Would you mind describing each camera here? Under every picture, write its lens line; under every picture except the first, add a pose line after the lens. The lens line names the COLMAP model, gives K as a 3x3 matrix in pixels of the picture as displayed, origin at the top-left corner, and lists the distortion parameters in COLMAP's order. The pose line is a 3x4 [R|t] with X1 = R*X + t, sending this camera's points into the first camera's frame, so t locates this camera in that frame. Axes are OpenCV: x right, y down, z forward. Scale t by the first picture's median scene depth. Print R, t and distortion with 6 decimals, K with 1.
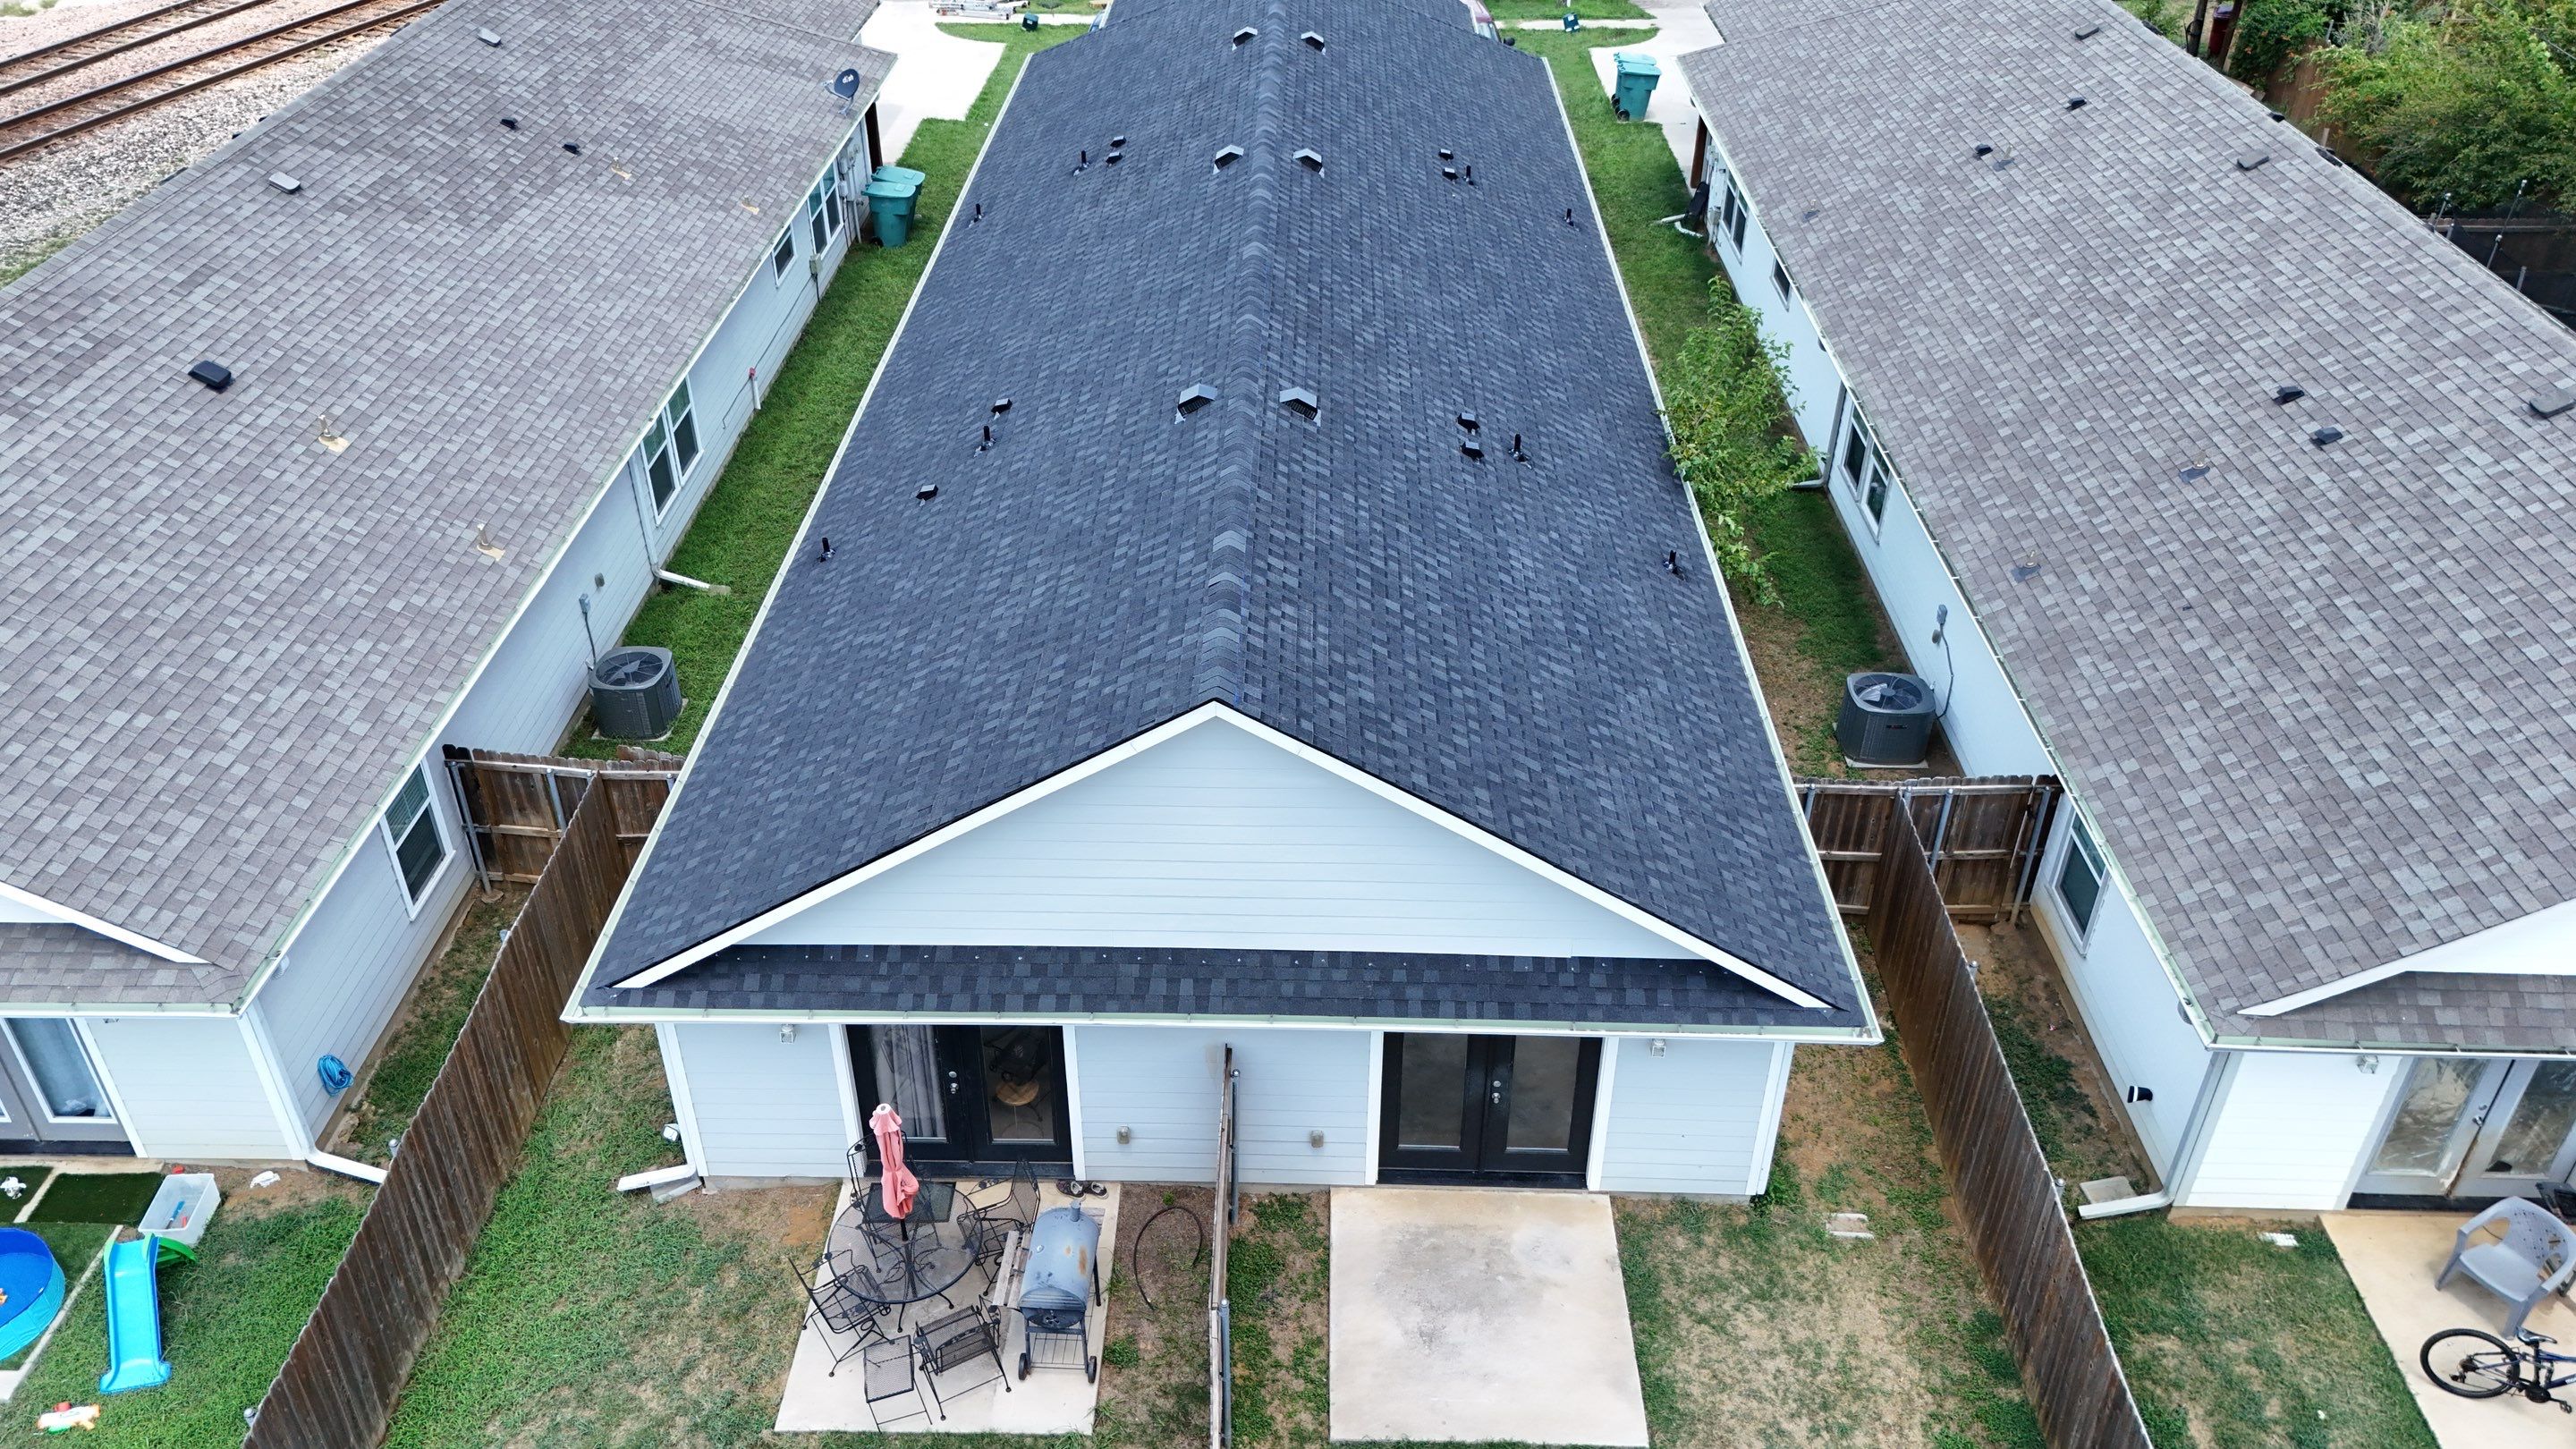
lens RADIAL K [[1909.5, 0, 1289.2], [0, 1909.5, 702.7], [0, 0, 1]] dist [0.070367, -0.062574]
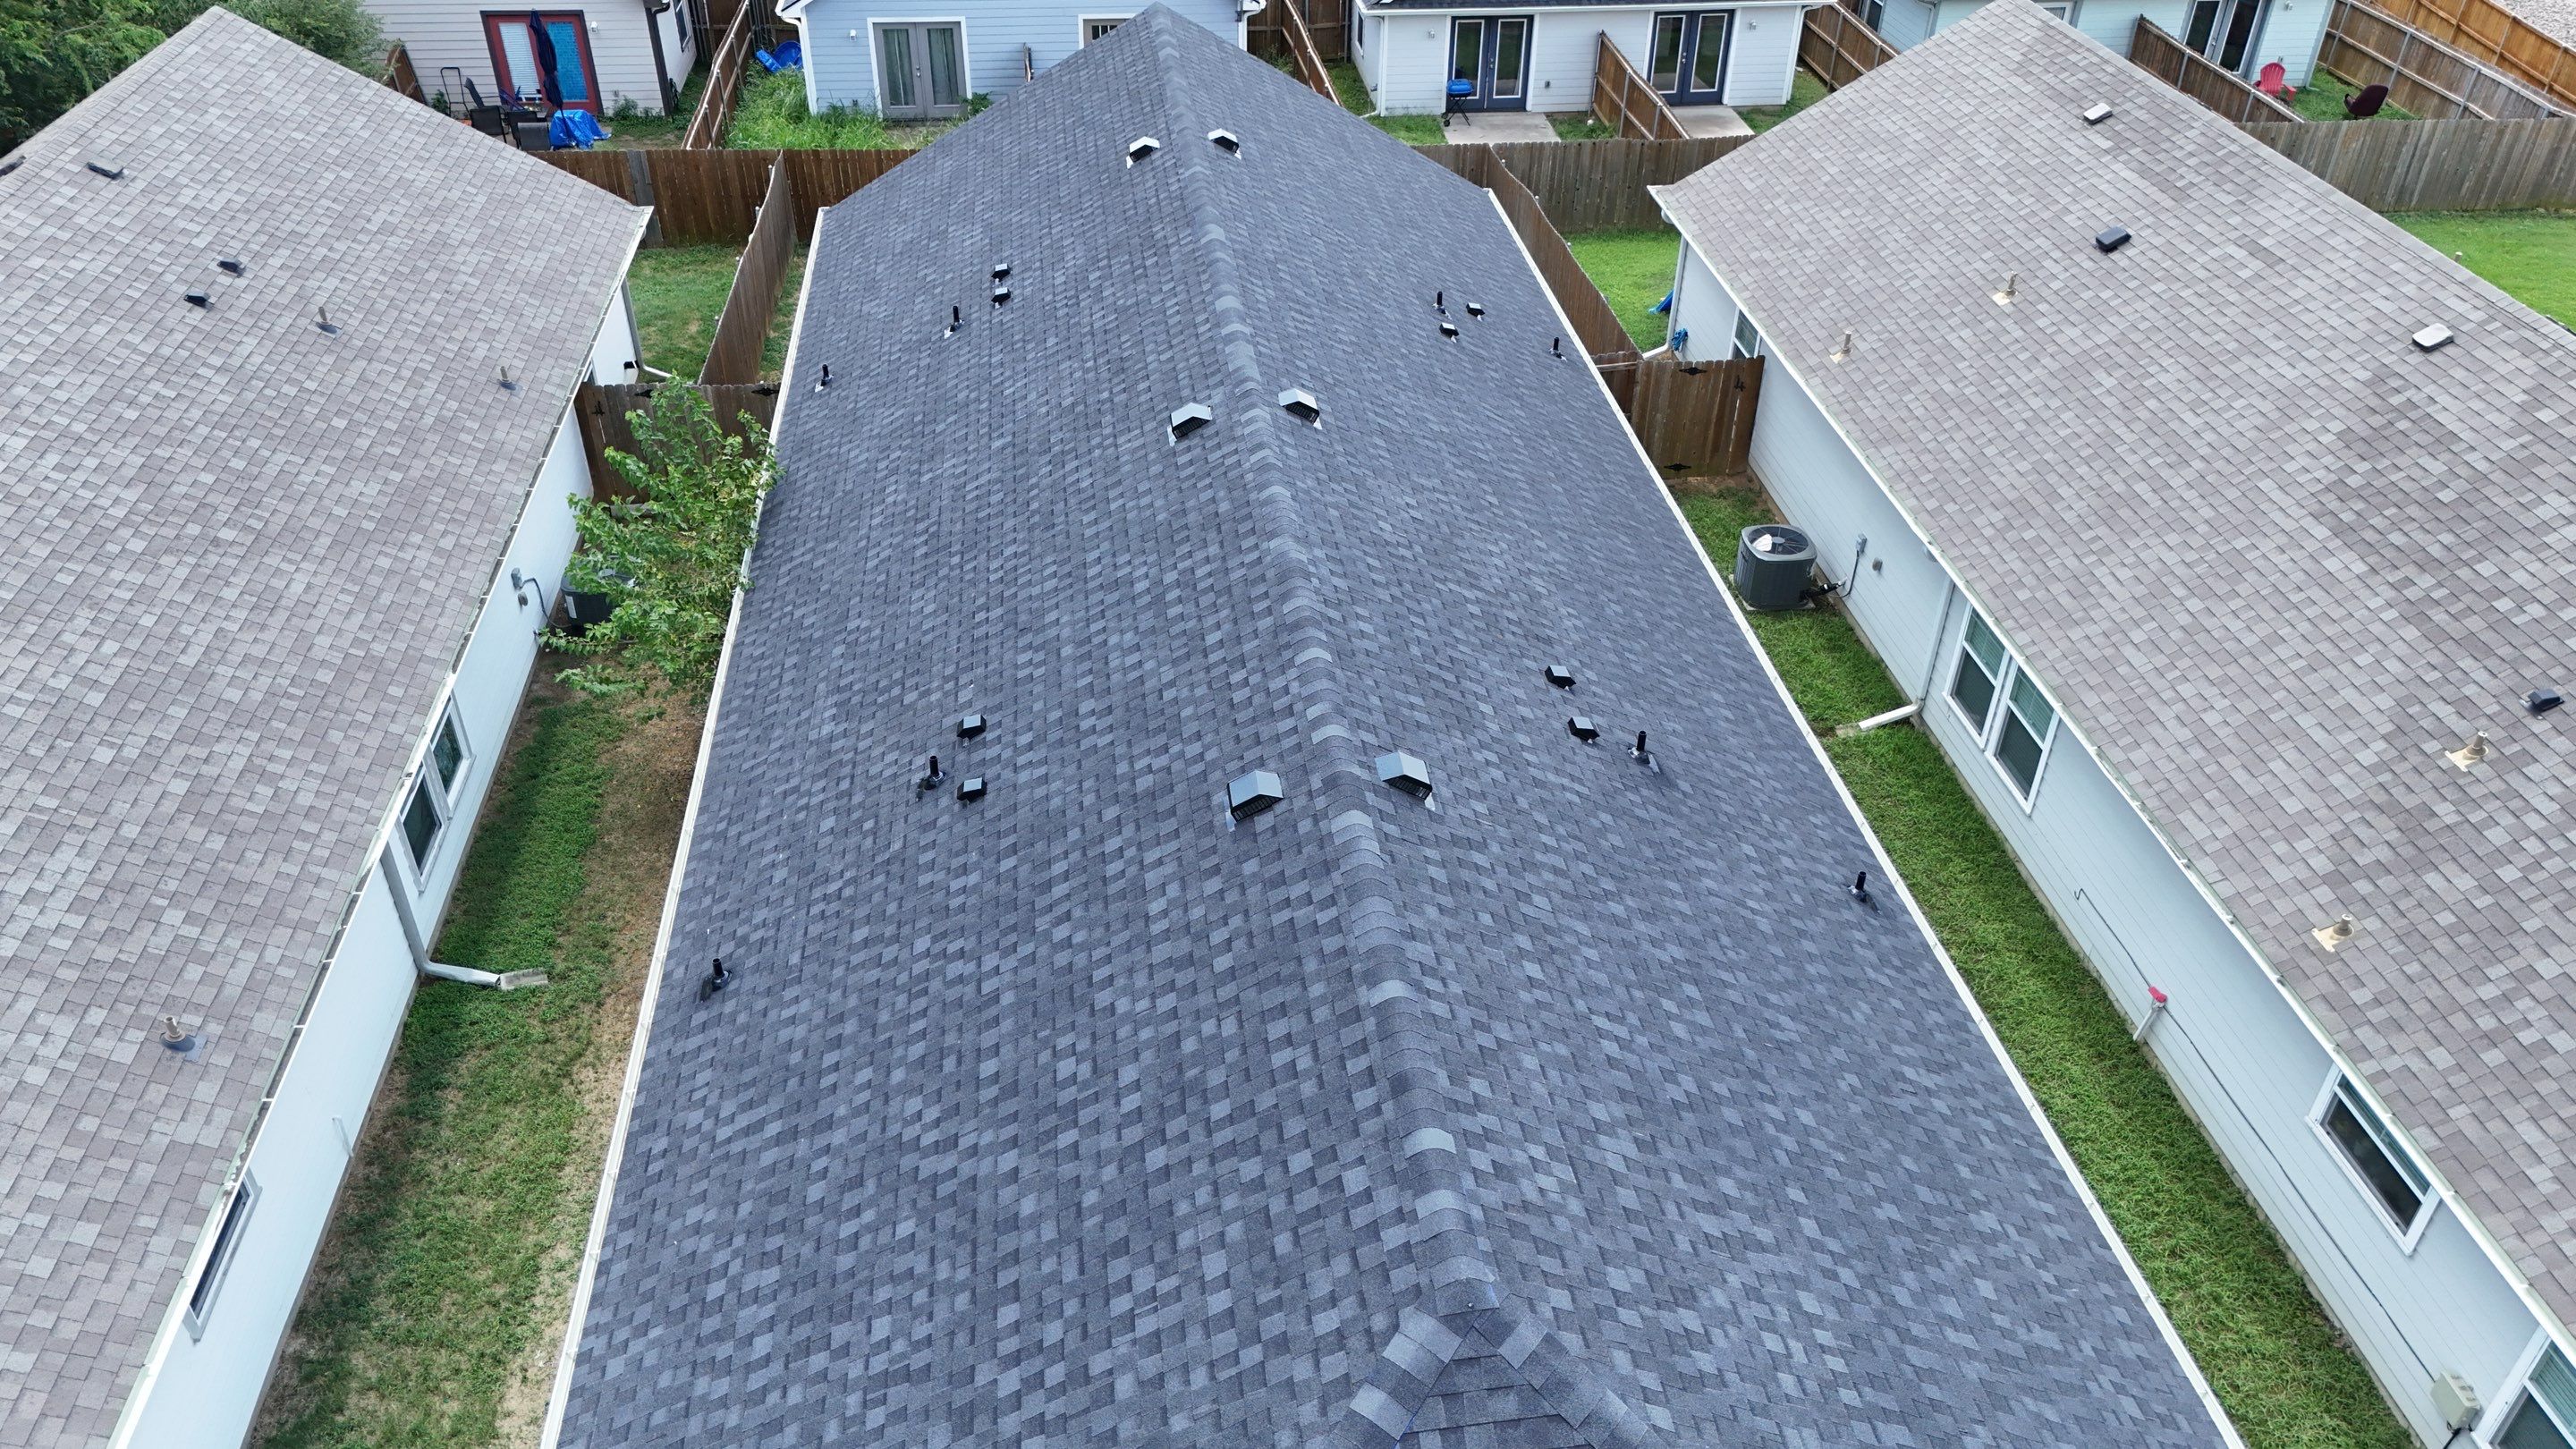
lens RADIAL K [[1909.5, 0, 1289.2], [0, 1909.5, 702.7], [0, 0, 1]] dist [0.070367, -0.062574]
pose [[-0.990309, 0.063533, -0.123494, 0.074396], [-0.090826, 0.376412, 0.921990, -0.975936], [0.105062, 0.924271, -0.366994, 1.475729]]
